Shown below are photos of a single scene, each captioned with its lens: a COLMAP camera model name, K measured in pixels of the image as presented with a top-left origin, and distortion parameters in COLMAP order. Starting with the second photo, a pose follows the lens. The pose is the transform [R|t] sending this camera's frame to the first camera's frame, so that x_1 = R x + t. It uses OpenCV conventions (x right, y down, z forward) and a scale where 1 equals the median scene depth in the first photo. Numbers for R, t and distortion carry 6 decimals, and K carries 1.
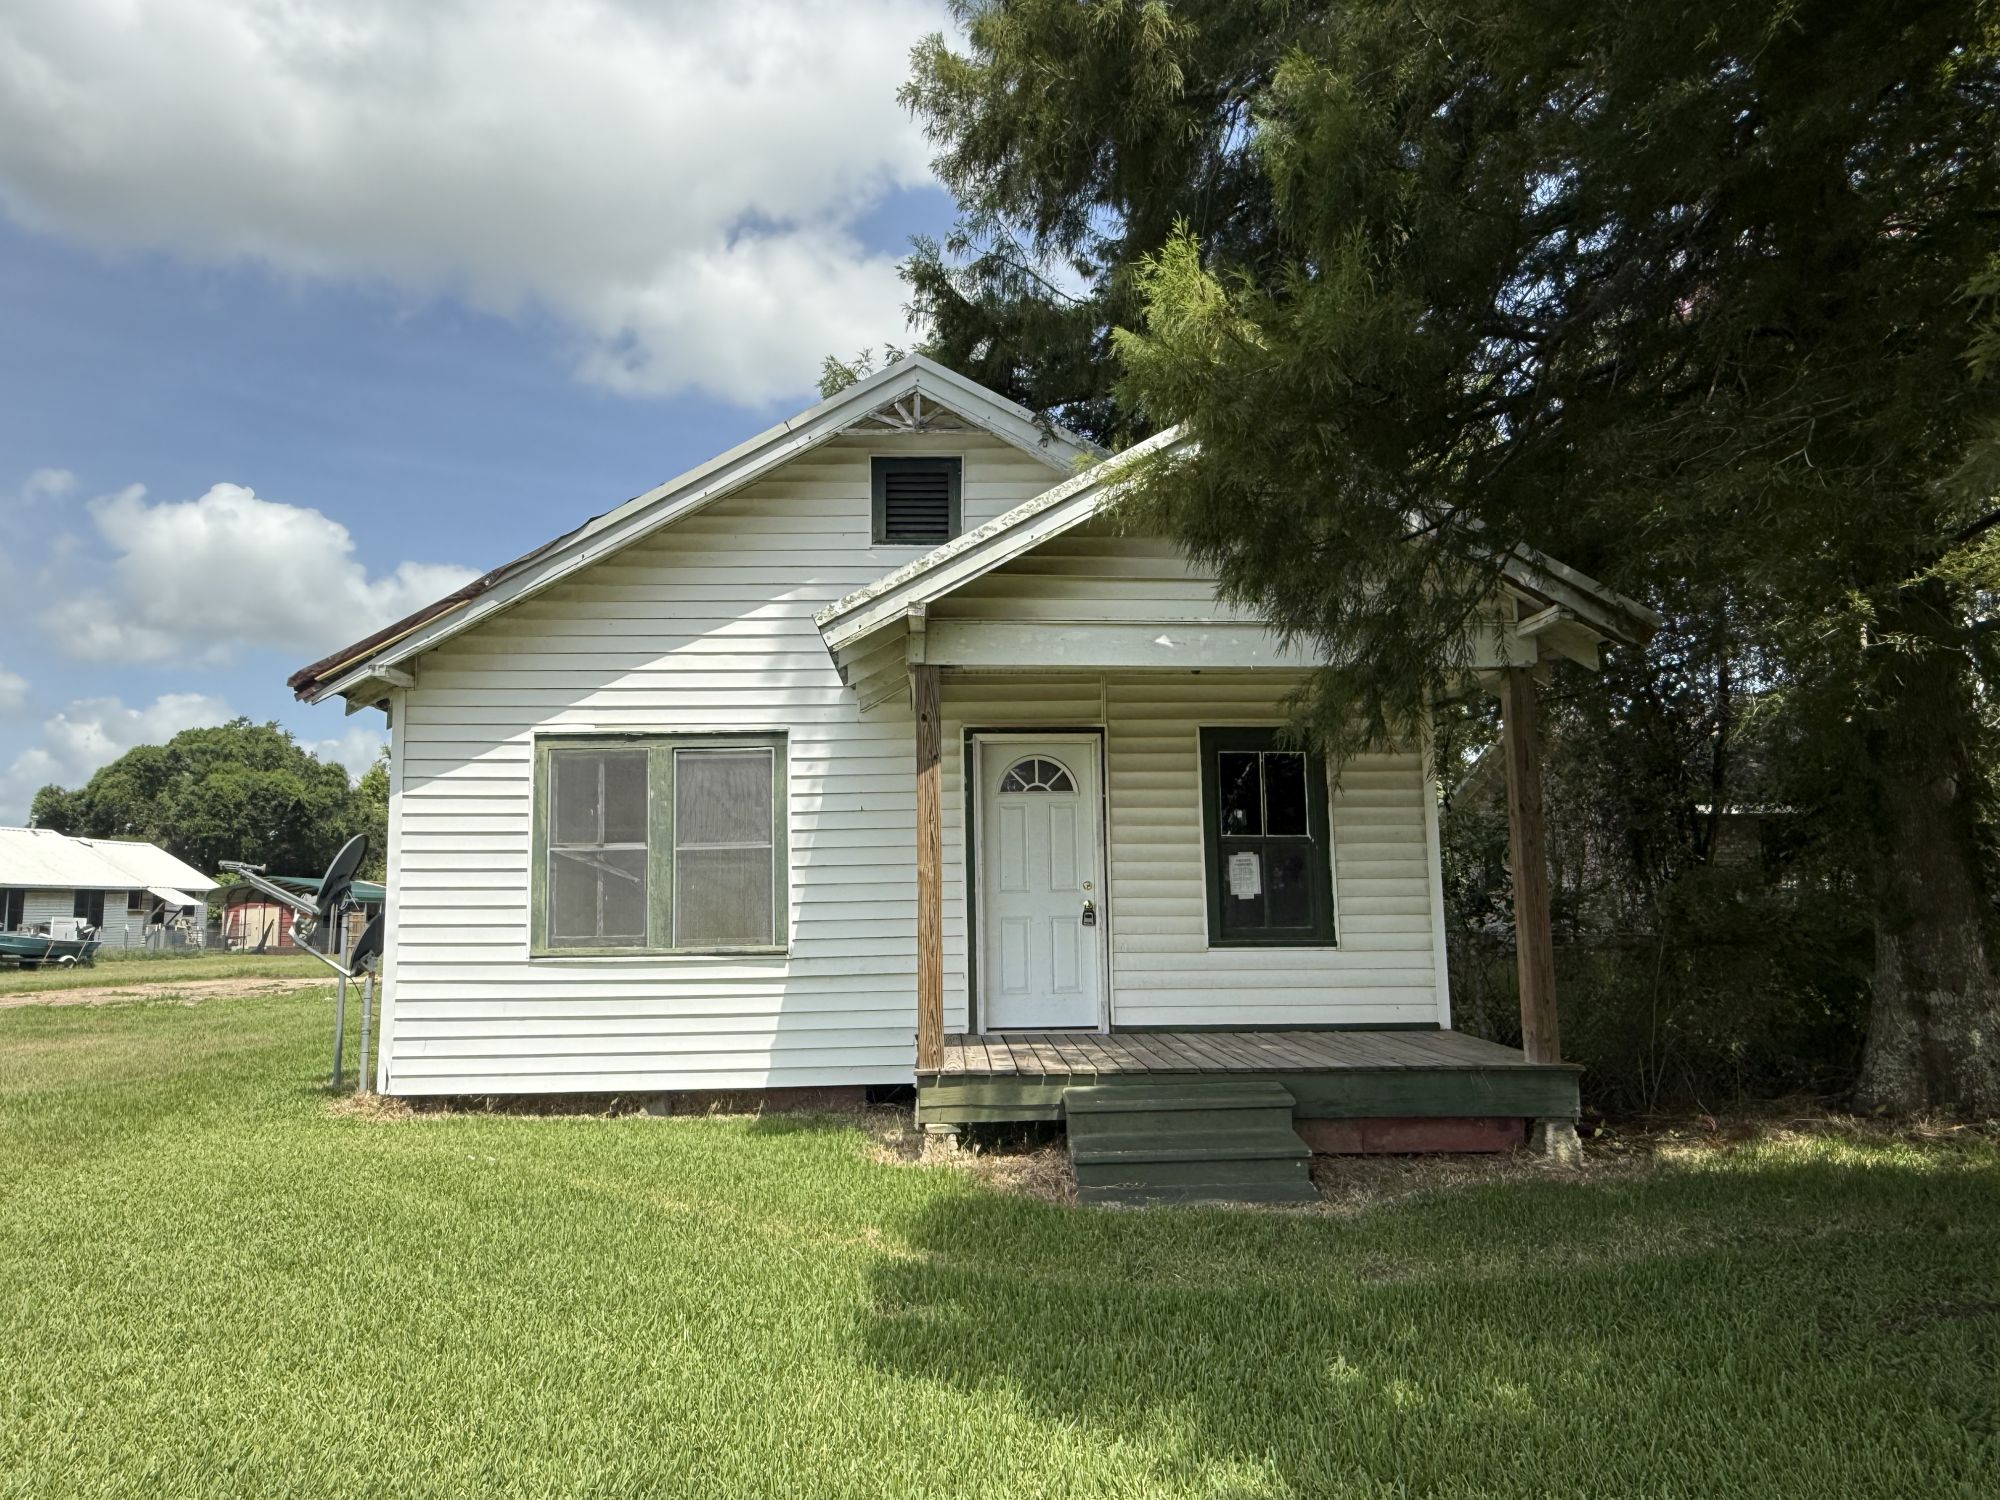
lens RADIAL K [[1283.2, 0, 984.5], [0, 1283.2, 758.6], [0, 0, 1]] dist [-0.001782, -0.002468]
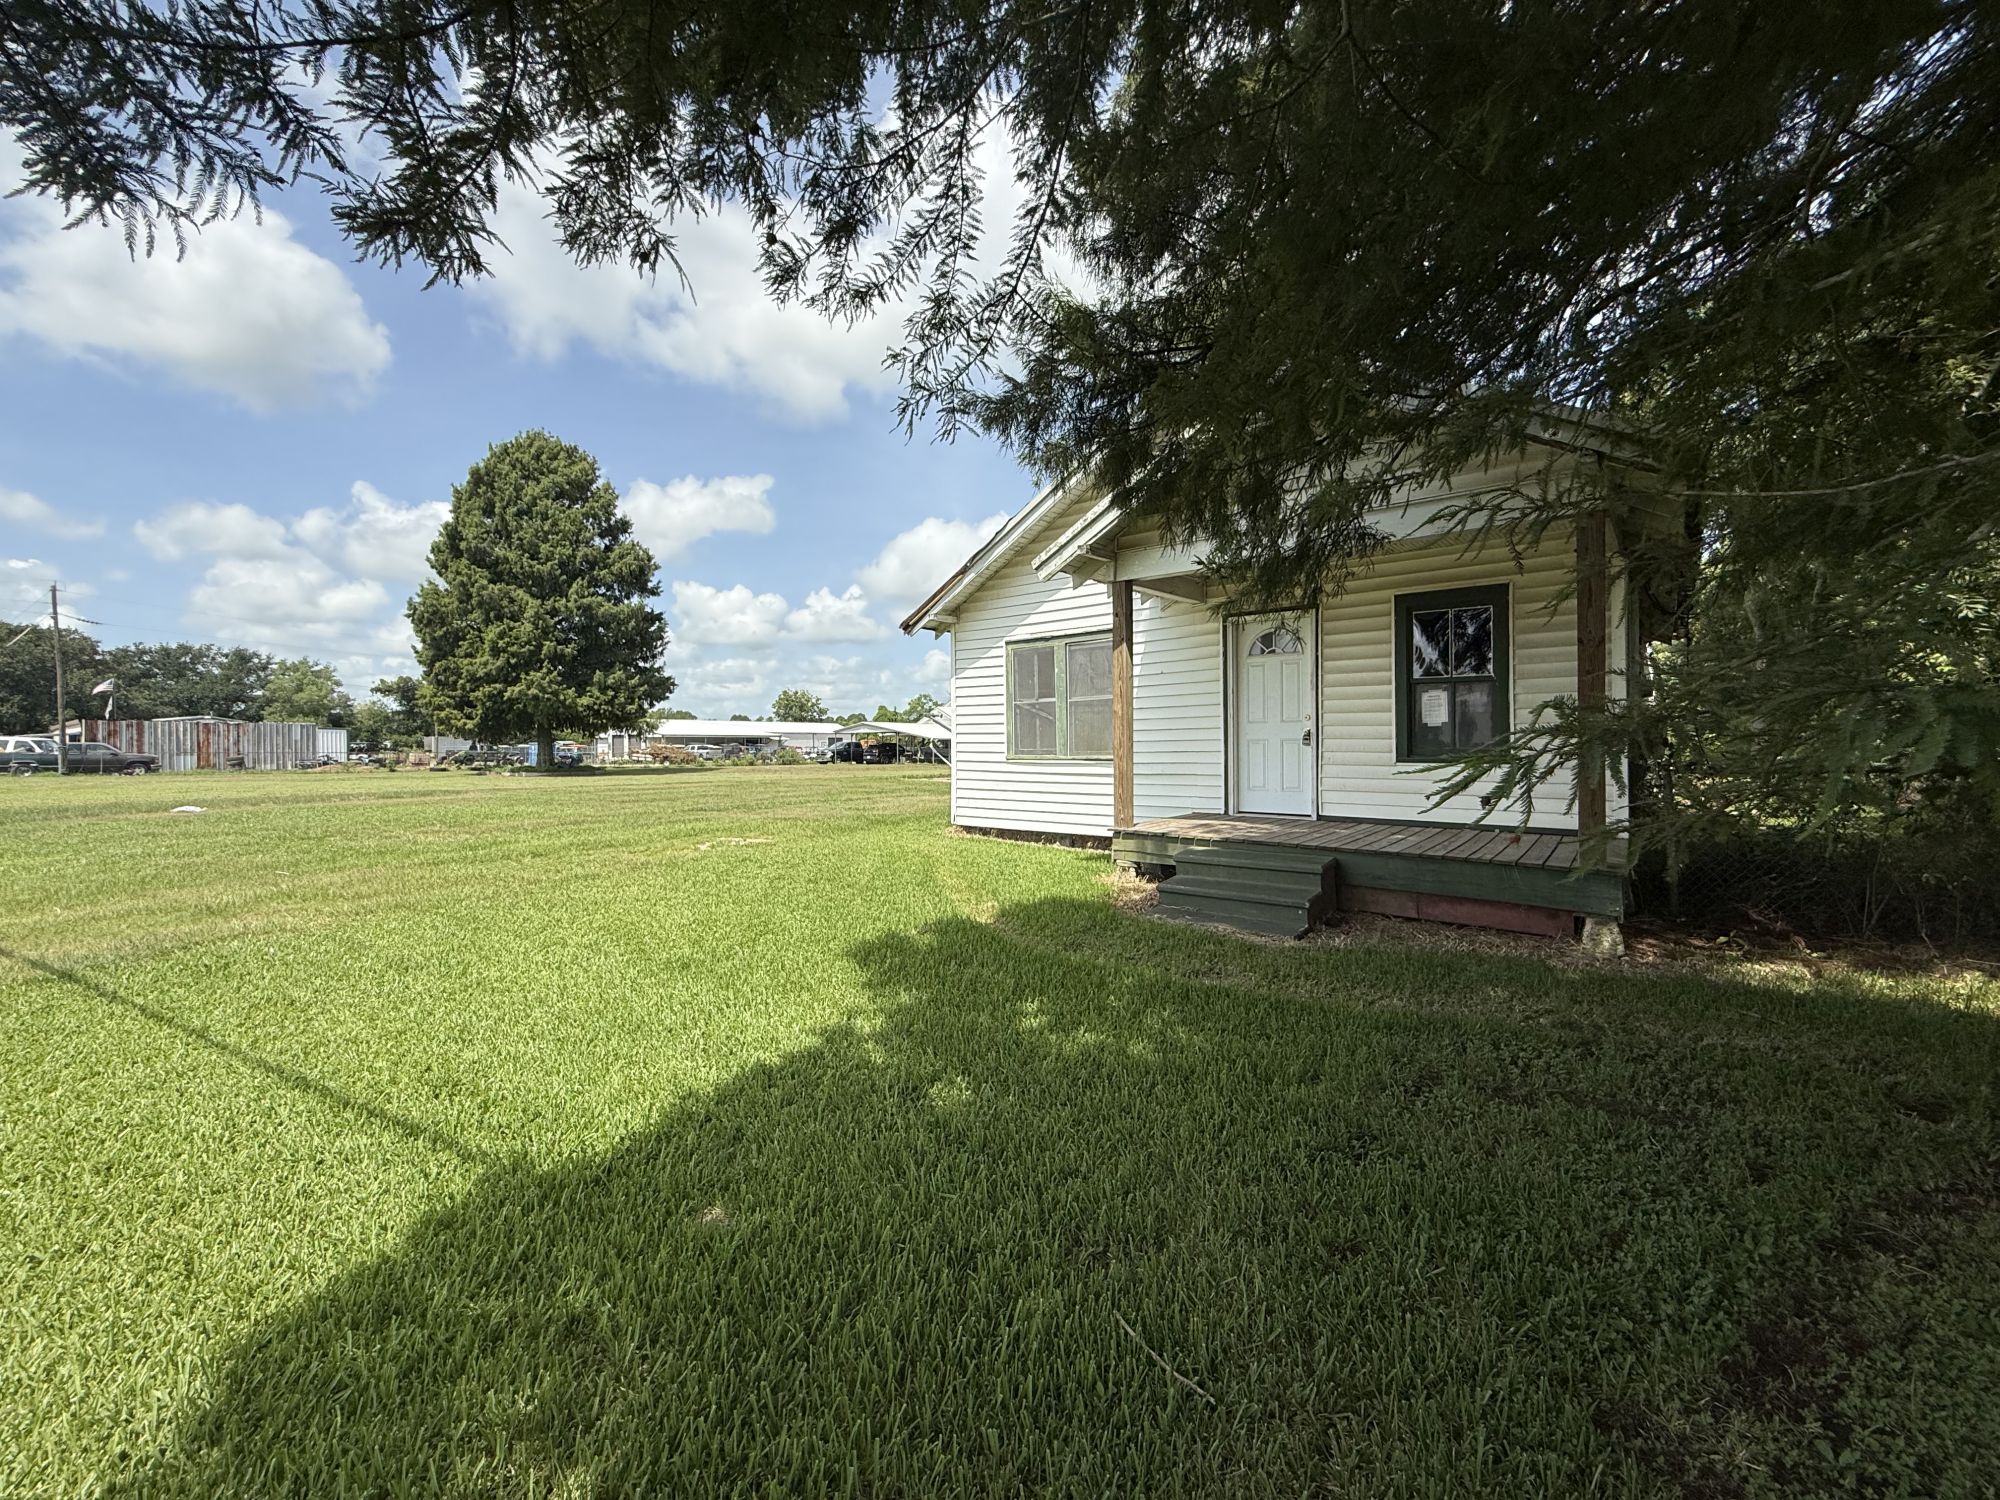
lens RADIAL K [[799.5, 0, 991.1], [0, 799.5, 754.8], [0, 0, 1]] dist [0.002695, 0.001062]
pose [[0.736786, 0.016343, -0.675929, 0.431266], [0.076148, 0.991342, 0.106972, 0.018800], [0.671825, -0.130286, 0.729162, 0.114394]]
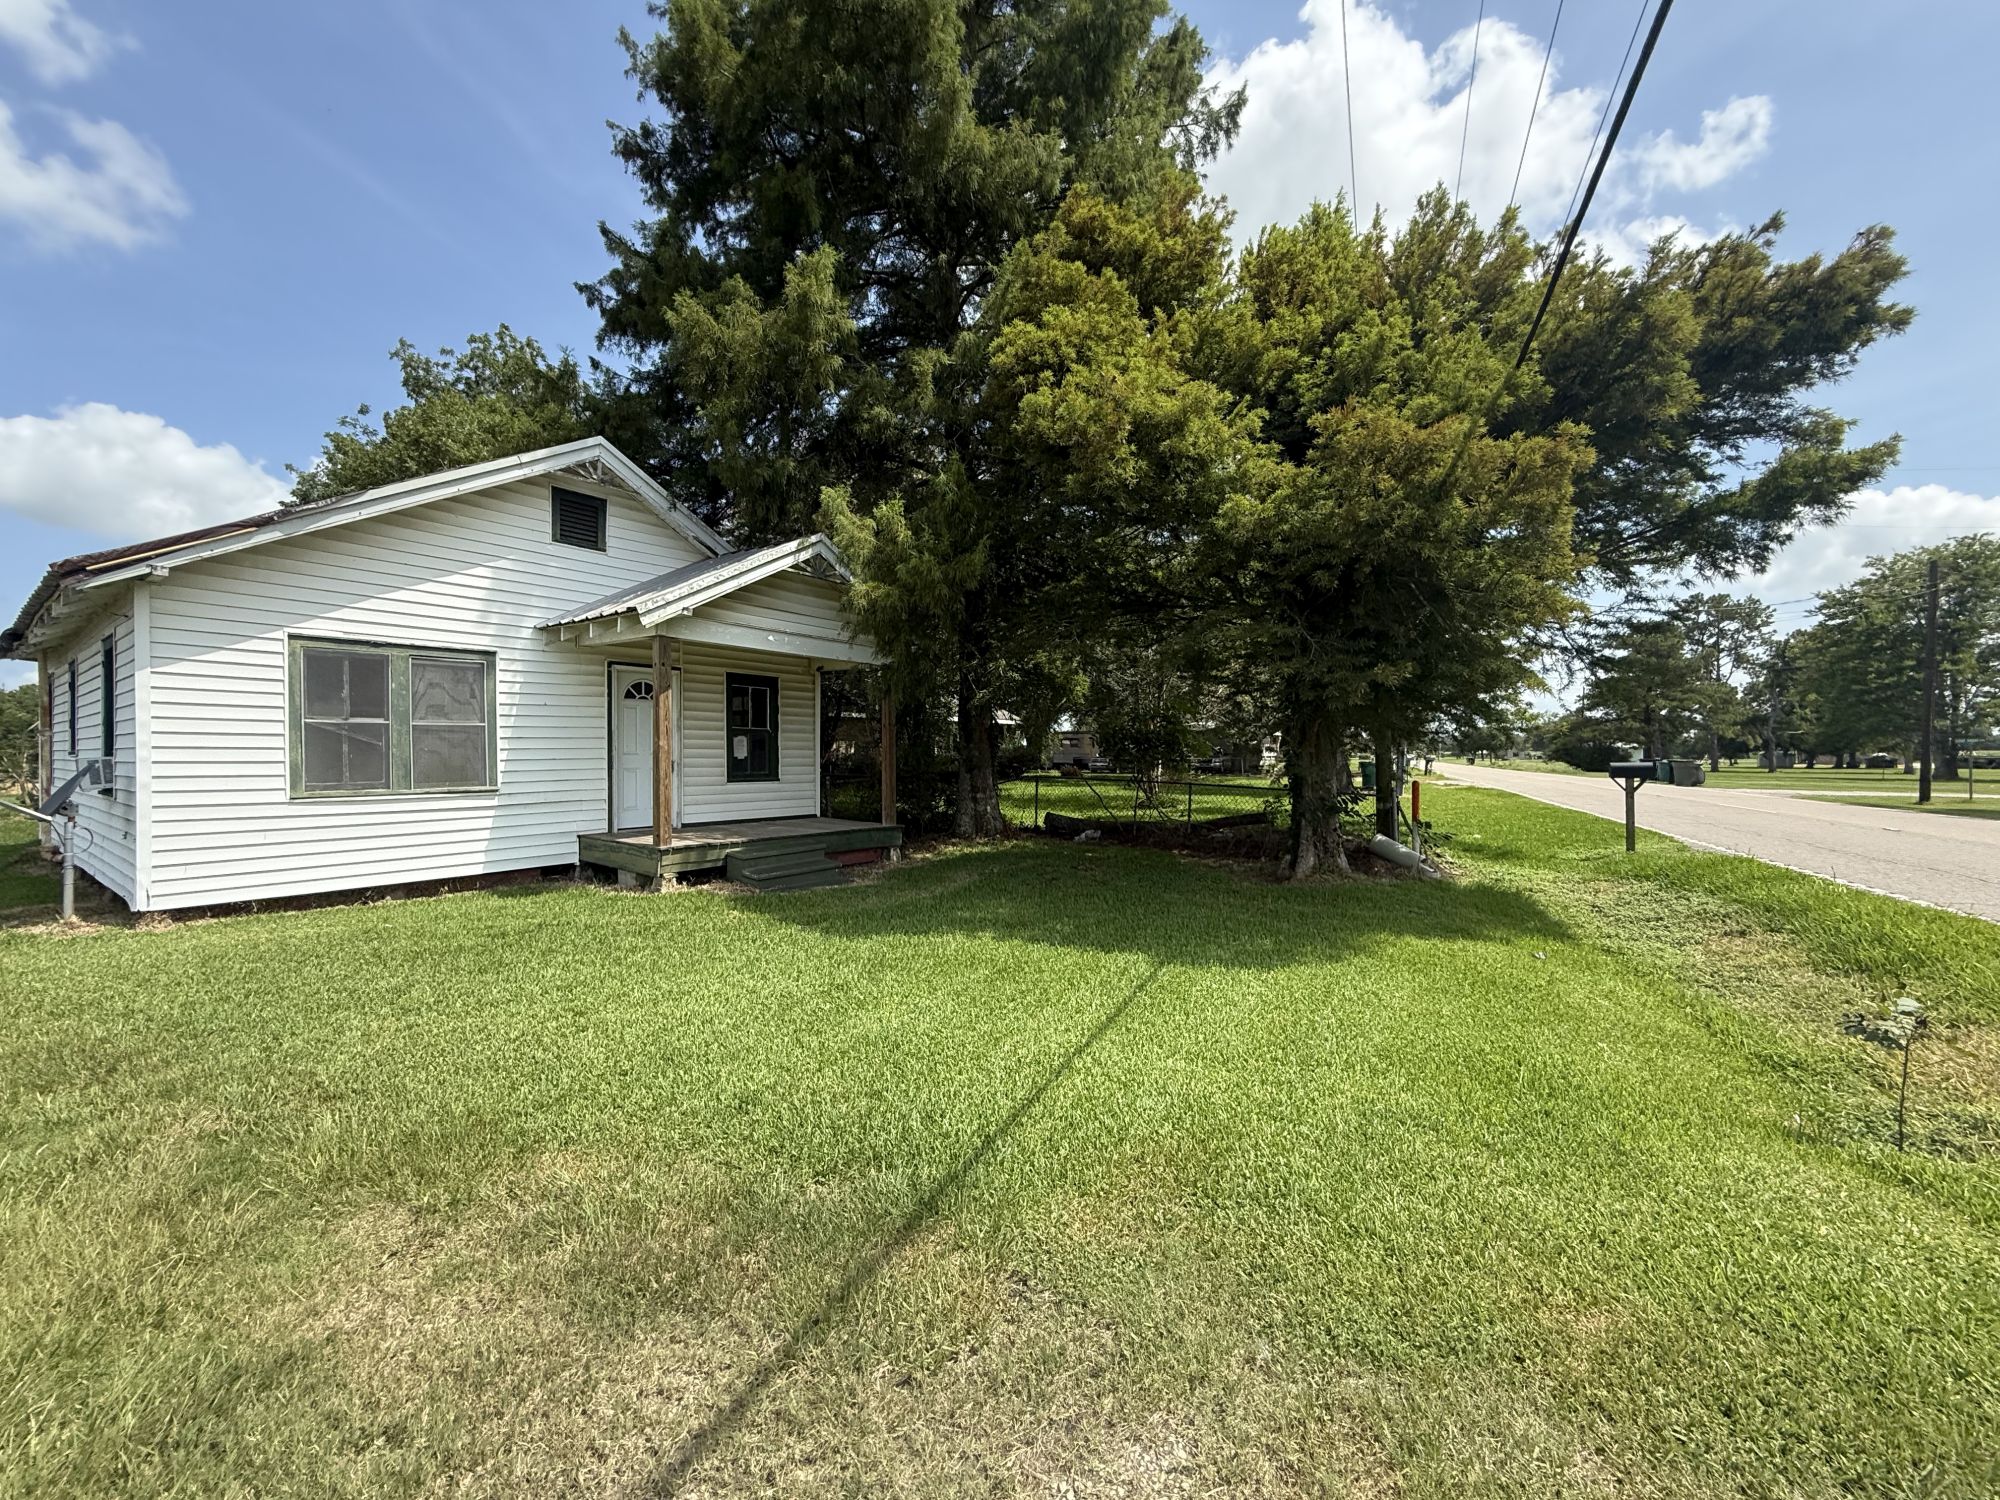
lens RADIAL K [[799.5, 0, 1001.0], [0, 799.5, 758.2], [0, 0, 1]] dist [0.002695, 0.001062]
pose [[0.627796, 0.005660, 0.778357, -0.538966], [-0.096643, 0.992803, 0.070730, -0.021563], [-0.772355, -0.119627, 0.623825, -0.111691]]
